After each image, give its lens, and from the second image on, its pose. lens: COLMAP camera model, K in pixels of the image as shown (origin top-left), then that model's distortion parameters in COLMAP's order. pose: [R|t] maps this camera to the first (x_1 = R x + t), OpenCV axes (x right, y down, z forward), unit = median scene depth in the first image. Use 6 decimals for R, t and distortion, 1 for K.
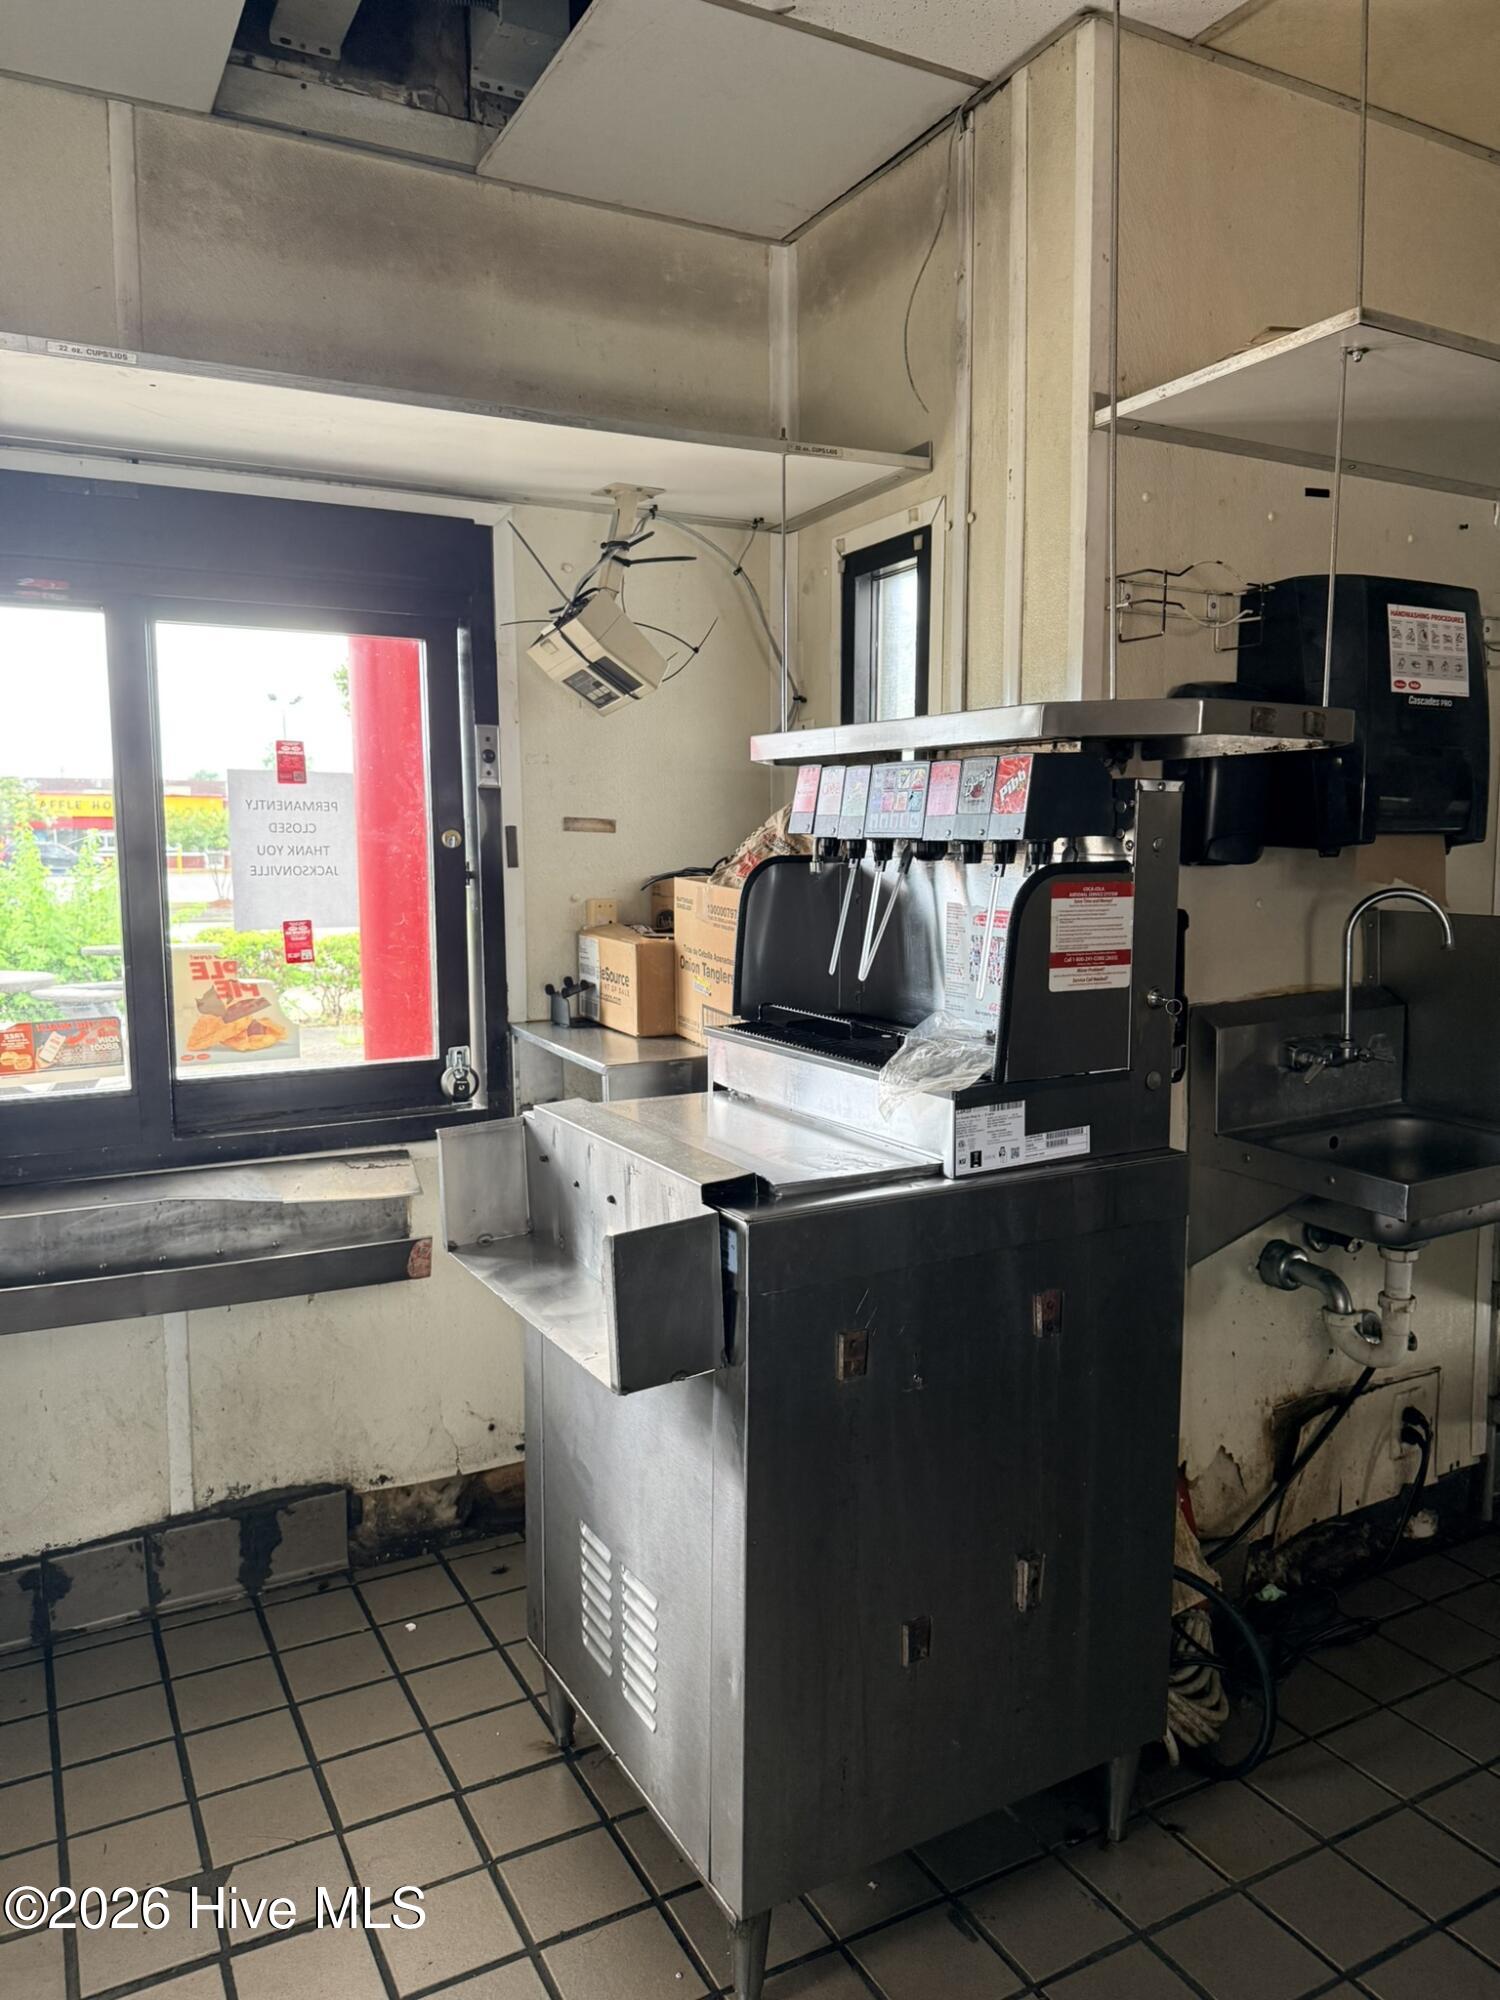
lens RADIAL K [[1419.5, 0, 747.0], [0, 1419.5, 935.0], [0, 0, 1]] dist [0.008459, -0.035633]
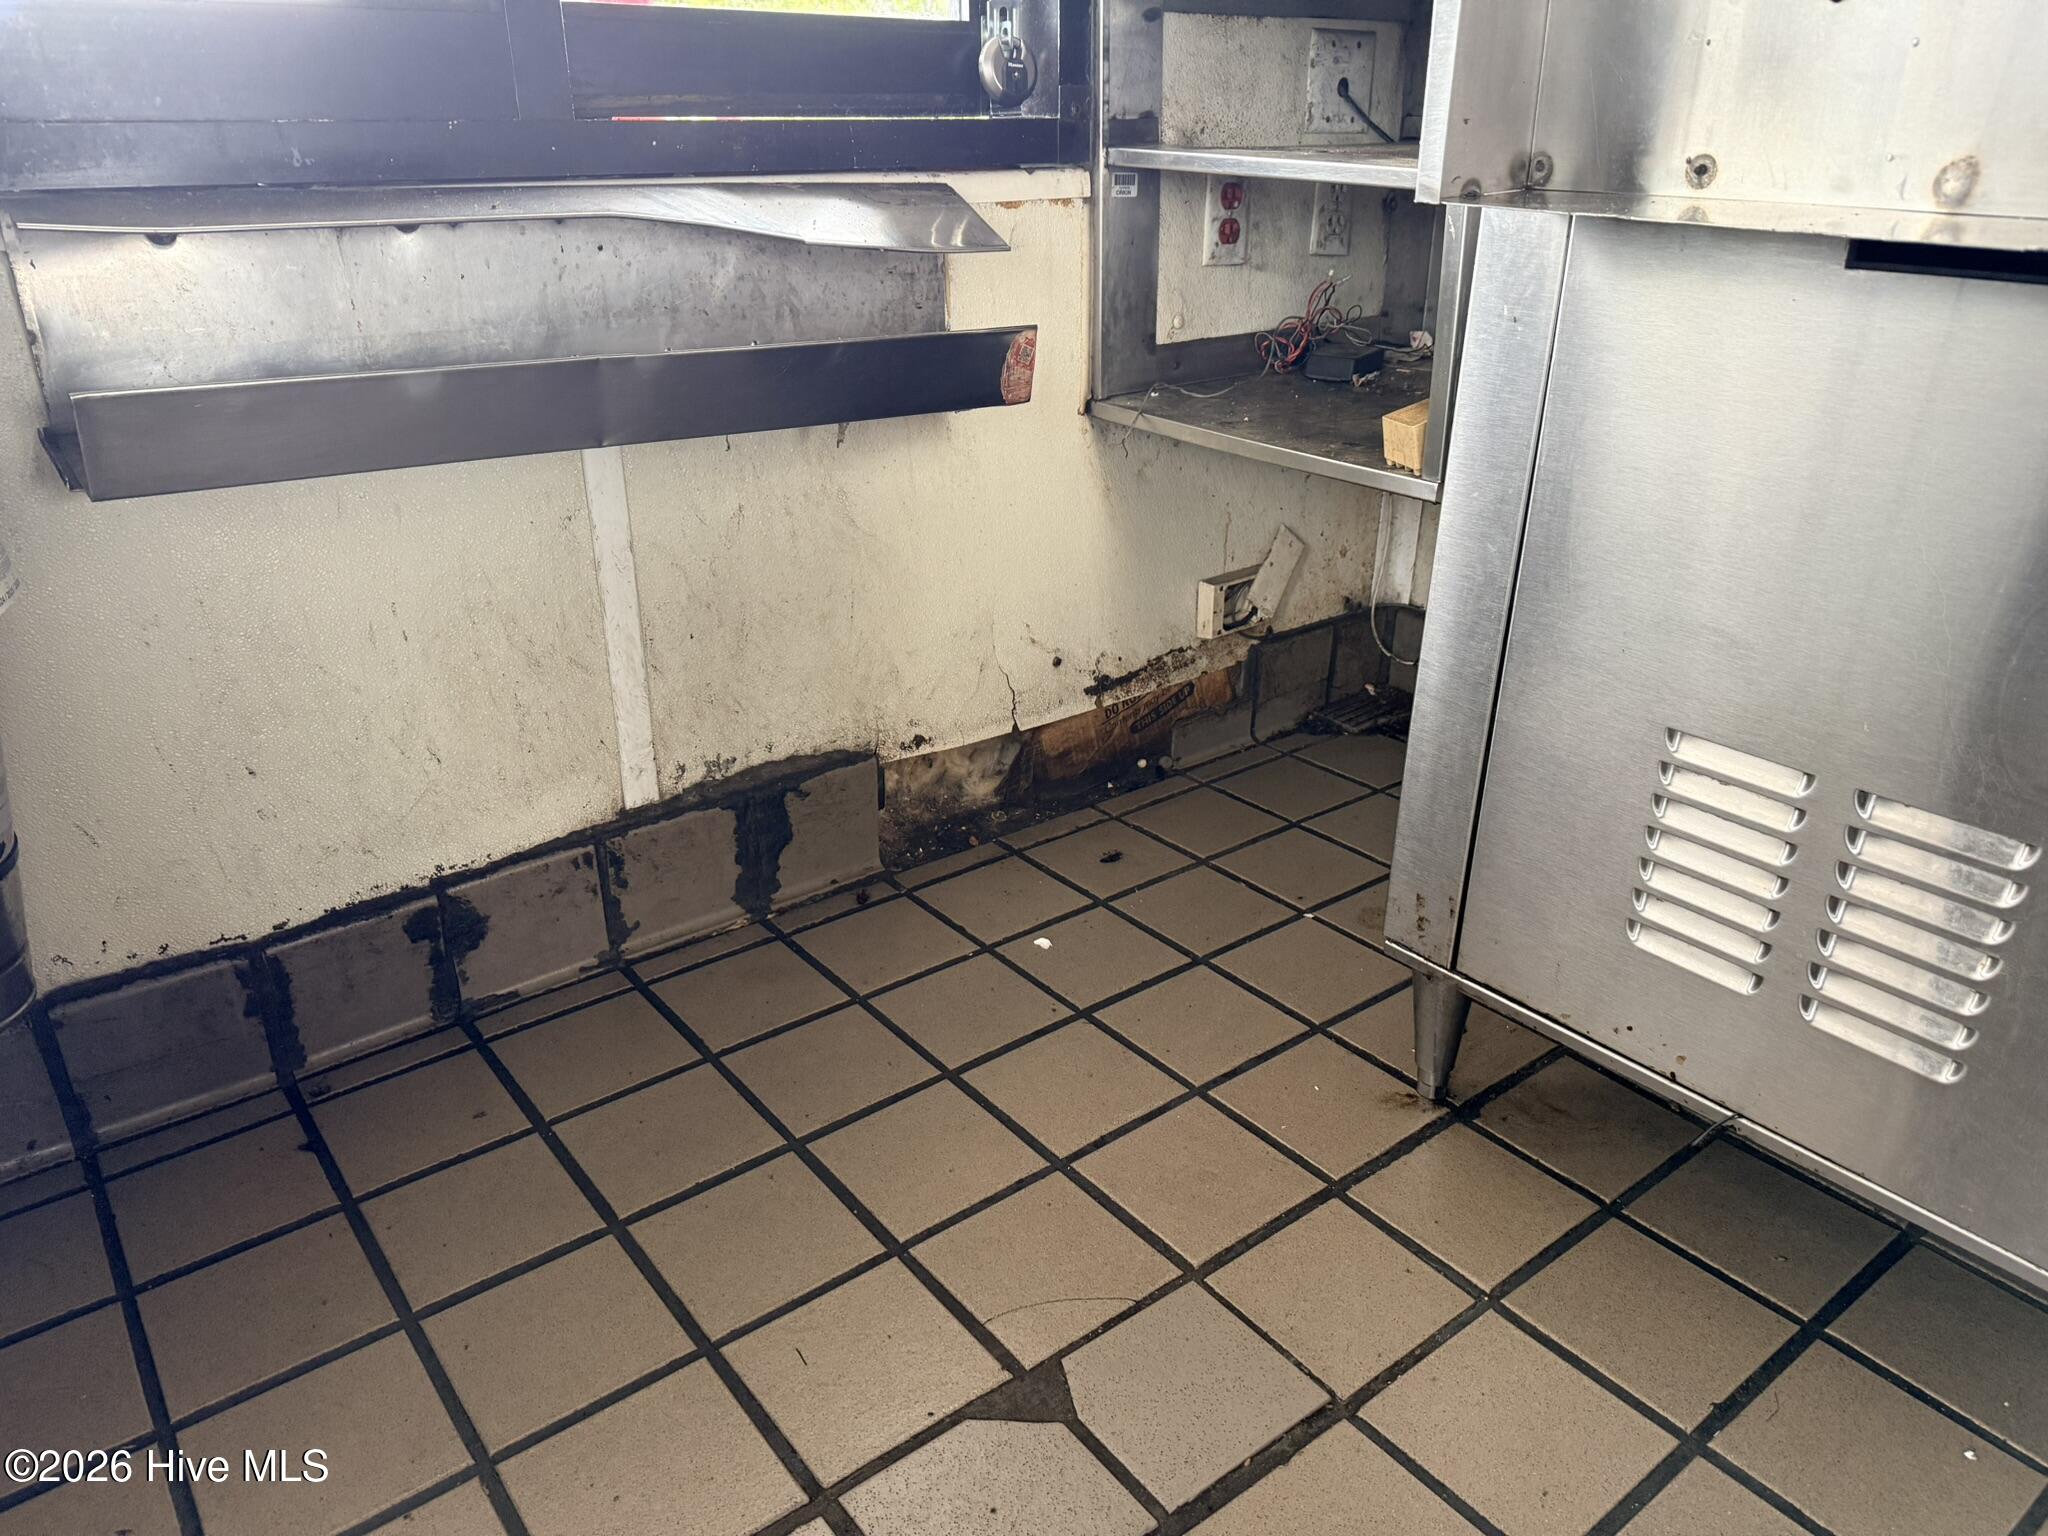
lens RADIAL K [[1438.9, 0, 1021.3], [0, 1438.9, 781.7], [0, 0, 1]] dist [0.035026, -0.048214]
pose [[0.985934, -0.058538, 0.156551, -0.330245], [-0.000499, 0.935625, 0.352994, 0.178870], [-0.167136, -0.348107, 0.922435, 0.403871]]
